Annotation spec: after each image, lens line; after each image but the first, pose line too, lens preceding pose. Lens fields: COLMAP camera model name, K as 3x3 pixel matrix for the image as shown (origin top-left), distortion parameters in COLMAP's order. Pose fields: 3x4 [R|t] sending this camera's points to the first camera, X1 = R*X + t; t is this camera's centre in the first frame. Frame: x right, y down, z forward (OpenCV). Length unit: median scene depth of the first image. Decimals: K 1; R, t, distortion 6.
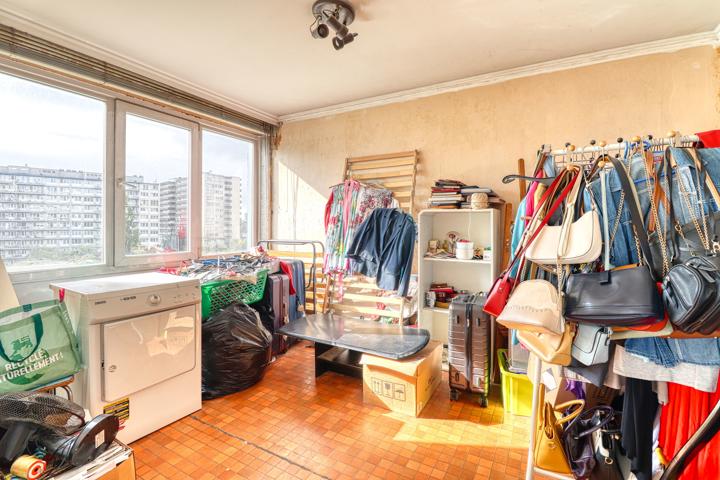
lens RADIAL K [[334.8, 0, 364.4], [0, 334.8, 227.4], [0, 0, 1]] dist [-0.000309, -0.000073]
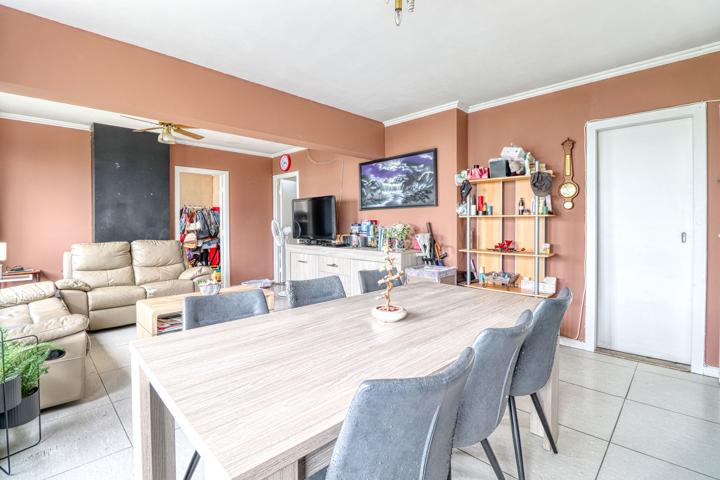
lens RADIAL K [[334.8, 0, 364.4], [0, 334.8, 227.4], [0, 0, 1]] dist [-0.000309, -0.000073]
pose [[0.273807, -0.015658, 0.961657, -1.706322], [0.011331, 0.999851, 0.013054, 0.010533], [-0.961718, 0.007323, 0.273944, -1.382579]]
